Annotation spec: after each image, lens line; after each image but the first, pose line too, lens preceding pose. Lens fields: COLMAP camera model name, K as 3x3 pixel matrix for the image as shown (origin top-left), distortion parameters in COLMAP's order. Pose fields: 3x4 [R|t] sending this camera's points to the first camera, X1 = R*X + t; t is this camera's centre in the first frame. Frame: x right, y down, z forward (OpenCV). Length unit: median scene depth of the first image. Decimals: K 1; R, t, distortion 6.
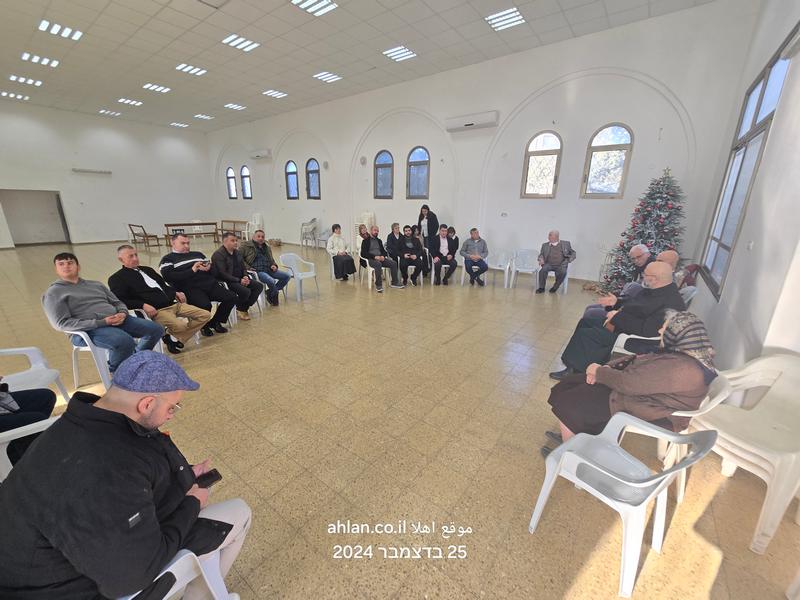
lens RADIAL K [[327.3, 0, 397.3], [0, 327.3, 298.9], [0, 0, 1]] dist [0.000852, 0.000861]
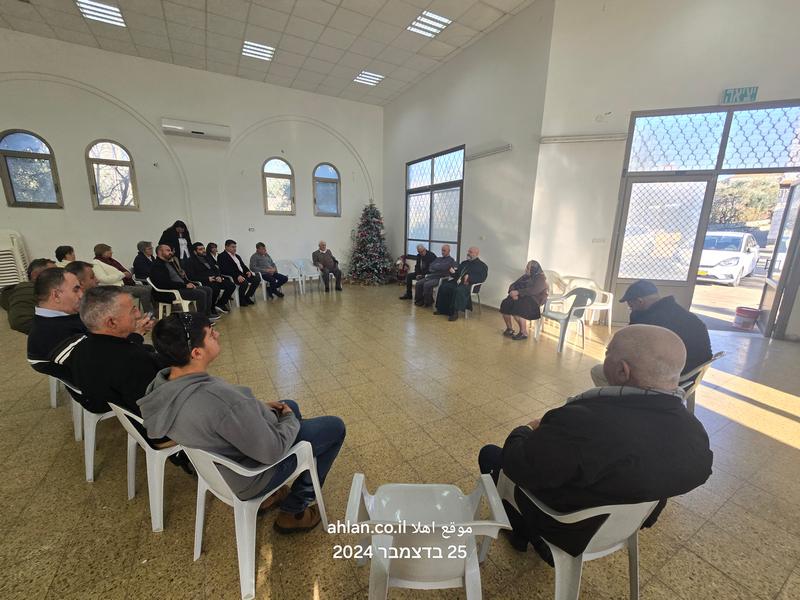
lens RADIAL K [[325.3, 0, 403.4], [0, 325.3, 294.8], [0, 0, 1]] dist [0.000058, 0.000354]
pose [[0.395937, -0.187559, 0.898919, -0.818686], [0.245053, 0.964999, 0.093411, -0.080663], [-0.884976, 0.183298, 0.428040, 0.361682]]
